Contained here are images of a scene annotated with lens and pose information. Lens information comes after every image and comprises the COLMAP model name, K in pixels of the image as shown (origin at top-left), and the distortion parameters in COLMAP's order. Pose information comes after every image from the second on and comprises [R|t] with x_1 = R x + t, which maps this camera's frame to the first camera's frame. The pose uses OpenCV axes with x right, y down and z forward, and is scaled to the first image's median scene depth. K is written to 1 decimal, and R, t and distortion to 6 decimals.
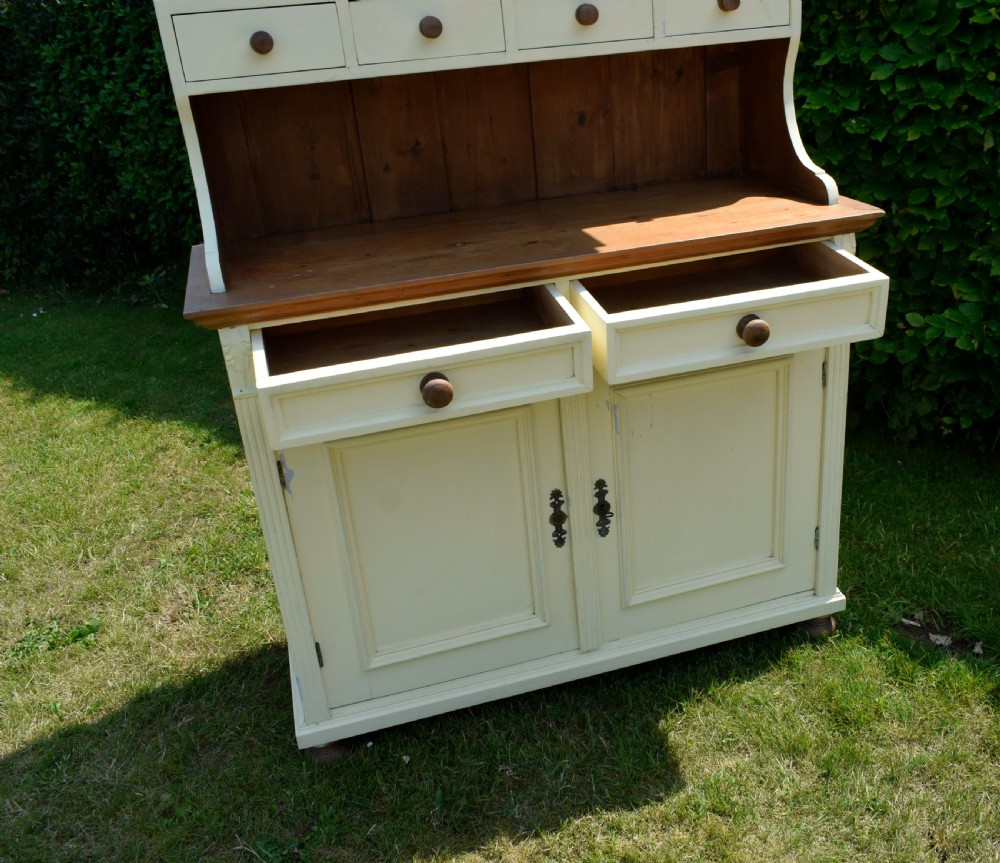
lens RADIAL K [[1000.9, 0, 579.2], [0, 1000.9, 438.9], [0, 0, 1]] dist [-0.020587, 0.000000]
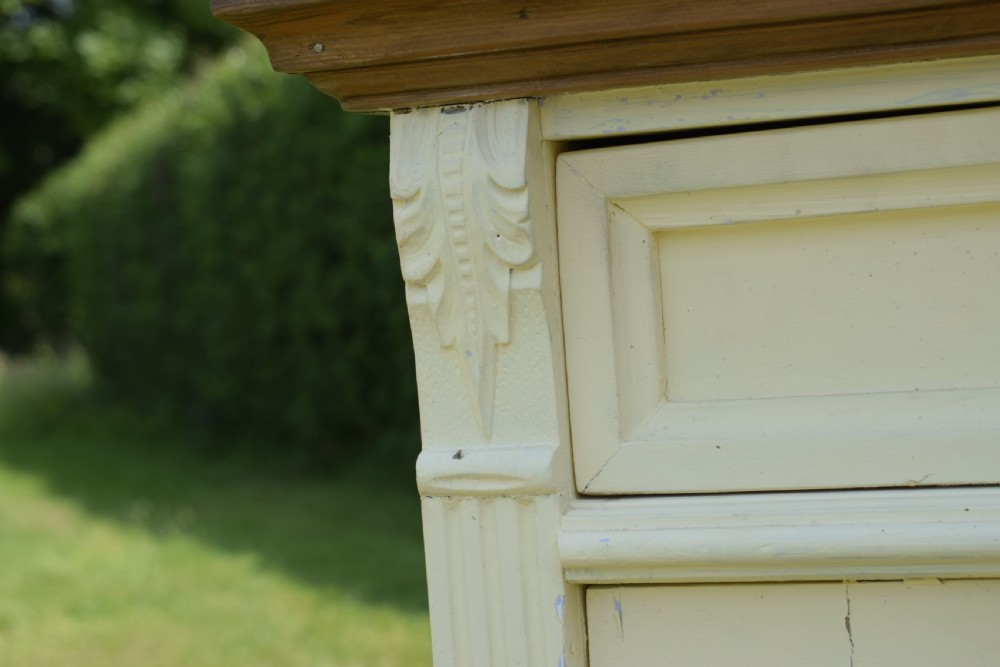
lens RADIAL K [[2302.5, 0, 500.0], [0, 2302.5, 333.7], [0, 0, 1]] dist [-0.027069, 0.000000]
pose [[0.788231, 0.052568, -0.613130, -0.047737], [-0.233727, 0.947257, -0.219261, 0.019280], [0.569266, 0.316134, 0.758944, 0.507539]]
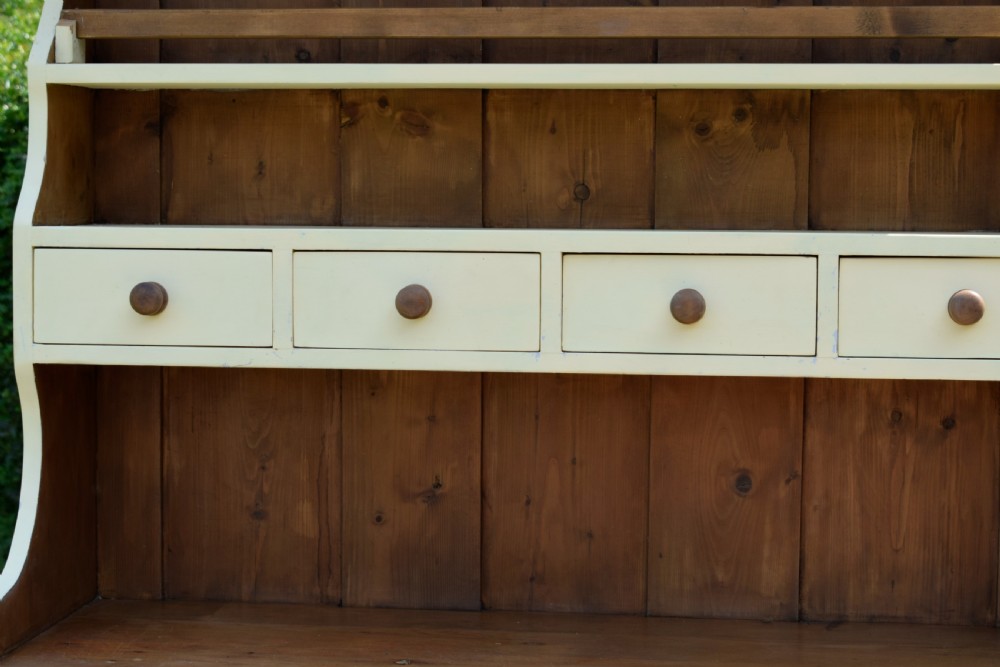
lens RADIAL K [[2302.5, 0, 505.8], [0, 2302.5, 335.0], [0, 0, 1]] dist [-0.027069, 0.000000]
pose [[0.898866, 0.102546, -0.426056, 0.398876], [-0.243685, 0.925020, -0.291470, -0.001347], [0.364222, 0.365816, 0.856458, -0.133757]]
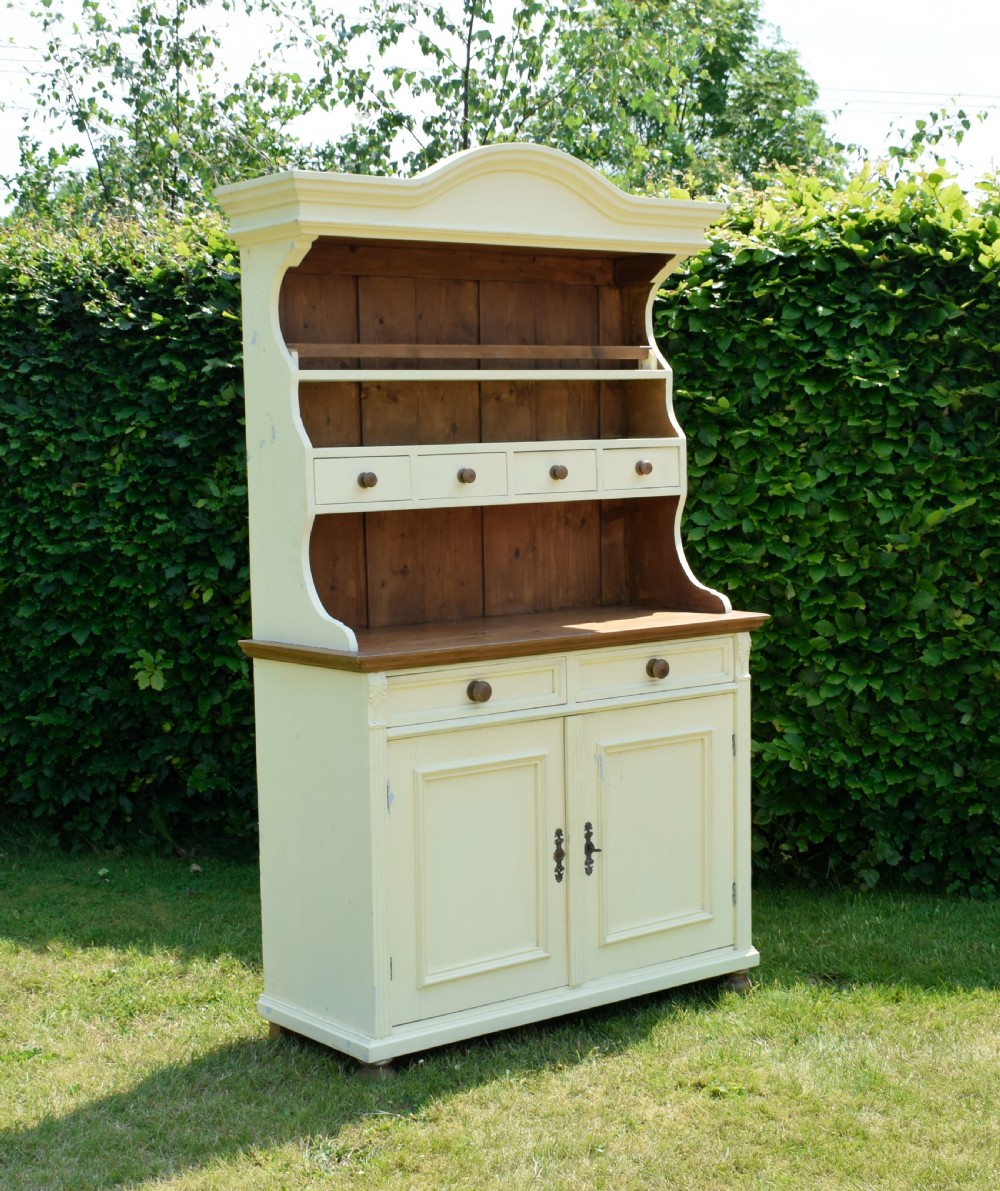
lens RADIAL K [[1981.0, 0, 494.3], [0, 1981.0, 601.4], [0, 0, 1]] dist [-0.027003, 0.000000]
pose [[0.939596, 0.016941, 0.341867, -0.833009], [0.105093, 0.936254, -0.335236, 0.532297], [-0.325754, 0.350915, 0.877920, -1.073599]]
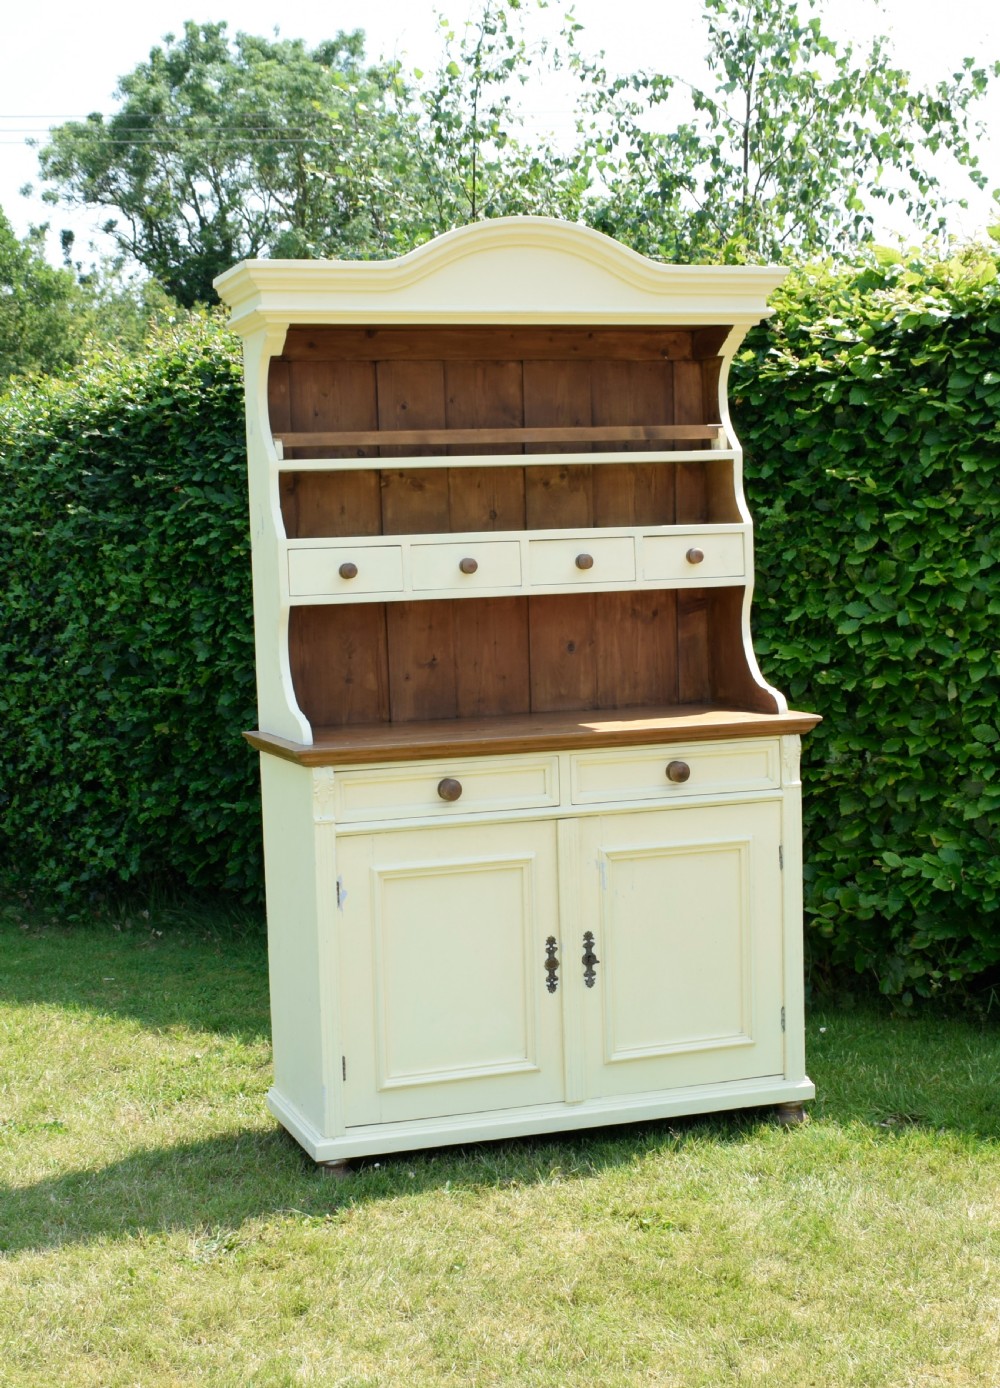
lens RADIAL K [[2128.6, 0, 486.1], [0, 2128.6, 721.5], [0, 0, 1]] dist [-0.030025, 0.000000]
pose [[0.999206, 0.032399, 0.023198, -0.147380], [-0.022740, 0.941688, -0.335718, 0.581152], [-0.032722, 0.334924, 0.941677, -1.268388]]
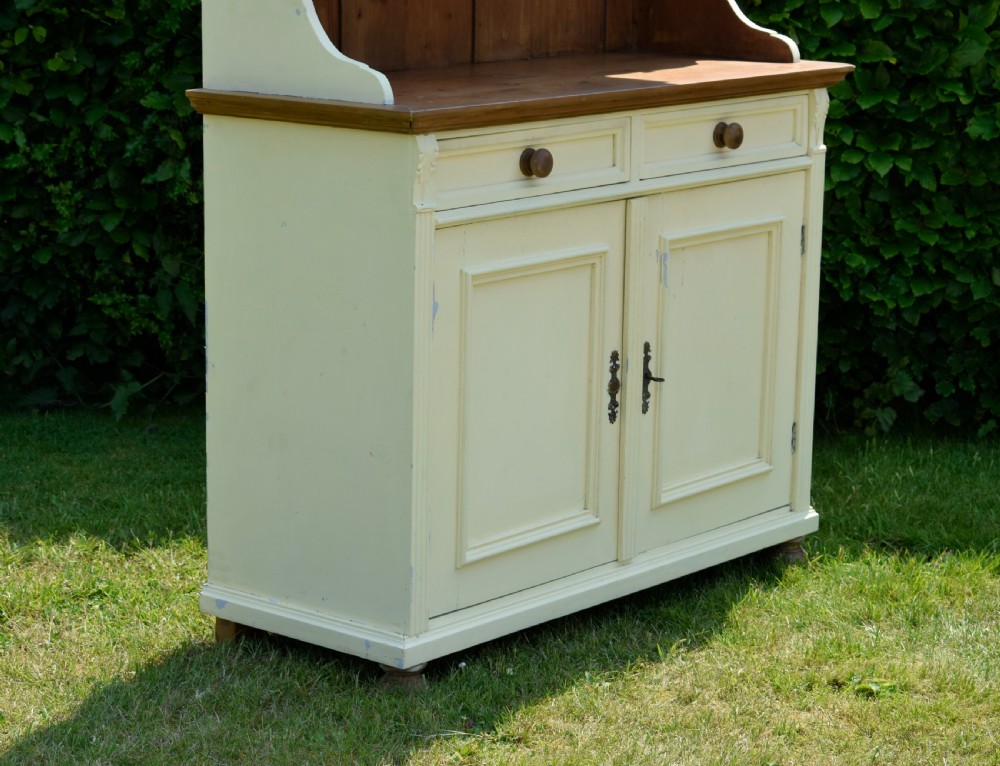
lens RADIAL K [[2660.7, 0, 461.6], [0, 2660.7, 403.1], [0, 0, 1]] dist [-0.031786, 0.000000]
pose [[0.851336, -0.036363, 0.523360, -1.254409], [0.158689, 0.968711, -0.190829, 0.477381], [-0.500046, 0.245511, 0.830469, -0.819892]]
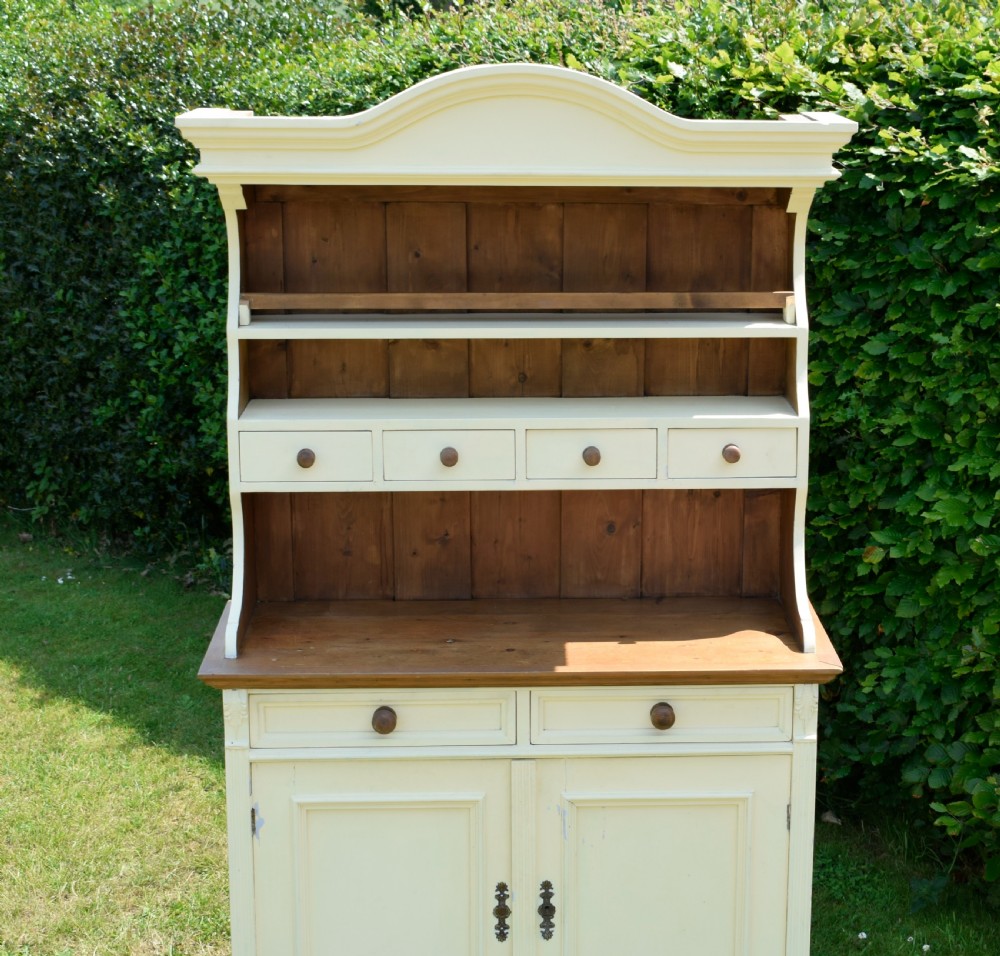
lens RADIAL K [[2127.5, 0, 624.1], [0, 2127.5, 481.2], [0, 0, 1]] dist [-0.020529, 0.000000]
pose [[0.964848, 0.130725, -0.227989, 0.492415], [-0.171709, 0.970314, -0.170311, 0.000086], [0.198957, 0.203472, 0.958653, -1.059868]]
